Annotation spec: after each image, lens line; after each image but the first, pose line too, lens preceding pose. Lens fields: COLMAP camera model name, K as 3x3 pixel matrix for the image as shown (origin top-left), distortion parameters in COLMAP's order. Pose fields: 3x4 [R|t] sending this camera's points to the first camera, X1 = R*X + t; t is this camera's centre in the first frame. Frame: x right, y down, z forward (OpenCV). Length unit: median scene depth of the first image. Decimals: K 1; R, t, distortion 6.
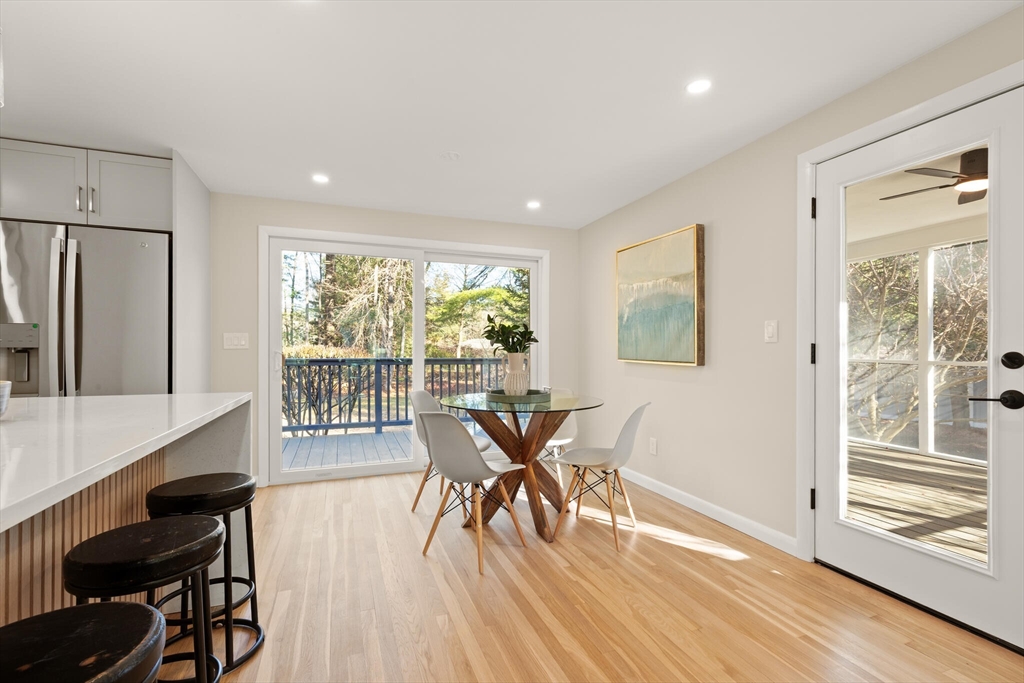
lens RADIAL K [[464.9, 0, 513.7], [0, 464.9, 345.1], [0, 0, 1]] dist [0.000424, -0.000104]
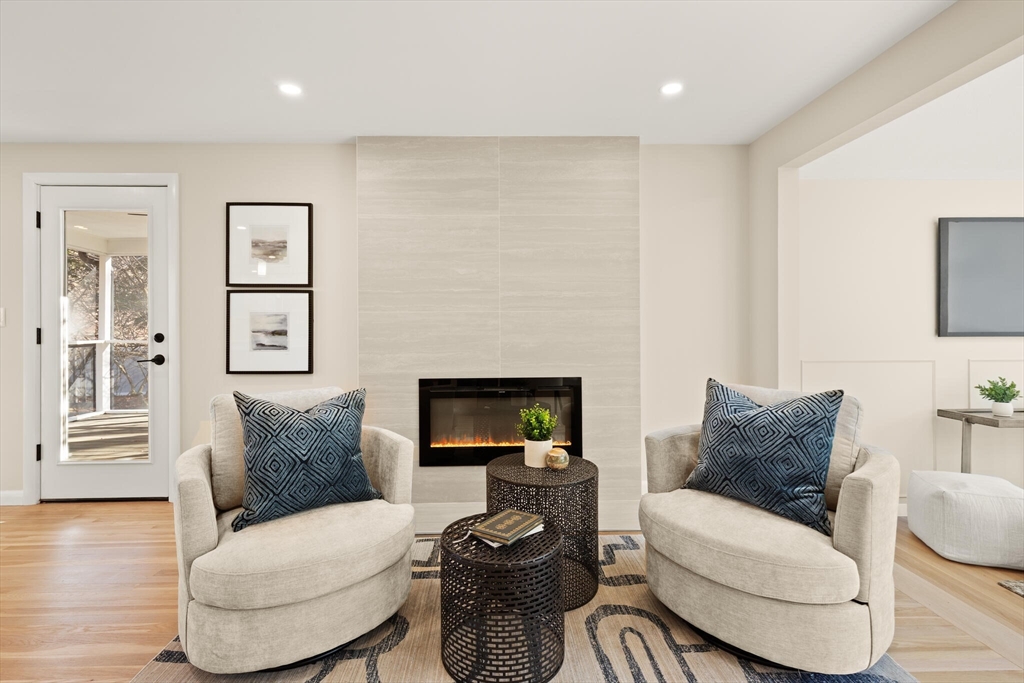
lens RADIAL K [[464.9, 0, 512.4], [0, 464.9, 336.5], [0, 0, 1]] dist [0.000424, -0.000104]
pose [[0.313510, 0.001094, 0.949584, -0.144306], [-0.004170, 0.999991, 0.000225, 0.014790], [-0.949576, -0.004030, 0.313512, -0.607034]]
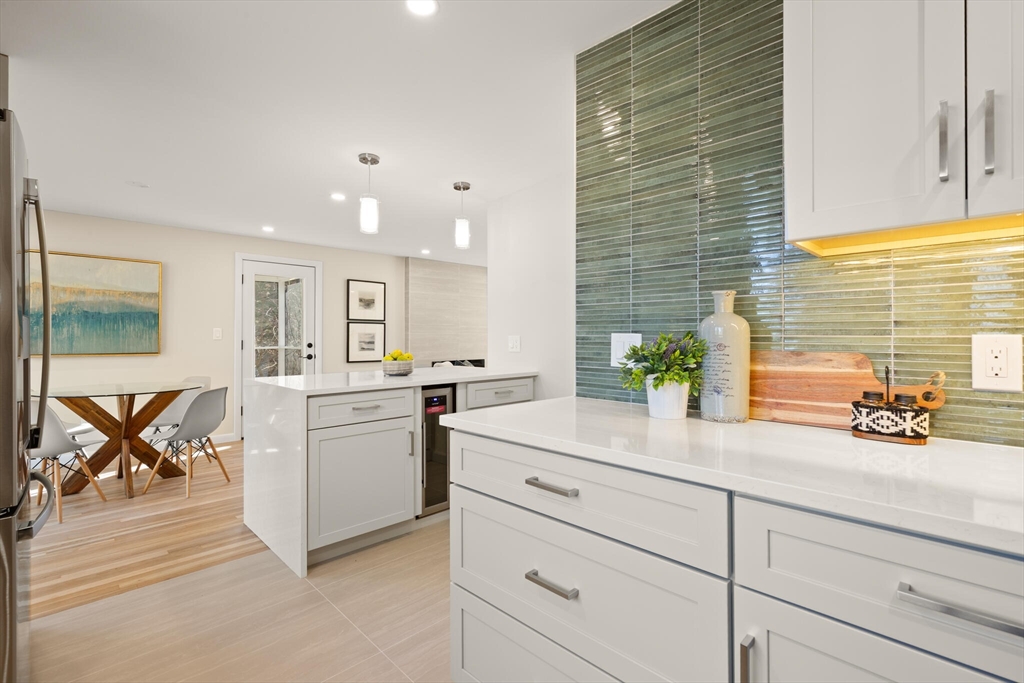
lens RADIAL K [[464.9, 0, 519.1], [0, 464.9, 335.9], [0, 0, 1]] dist [0.000424, -0.000104]
pose [[-0.427917, 0.011490, 0.903745, -1.779658], [-0.000728, 0.999914, -0.013057, 0.004731], [-0.903818, -0.006245, -0.427872, 0.653038]]
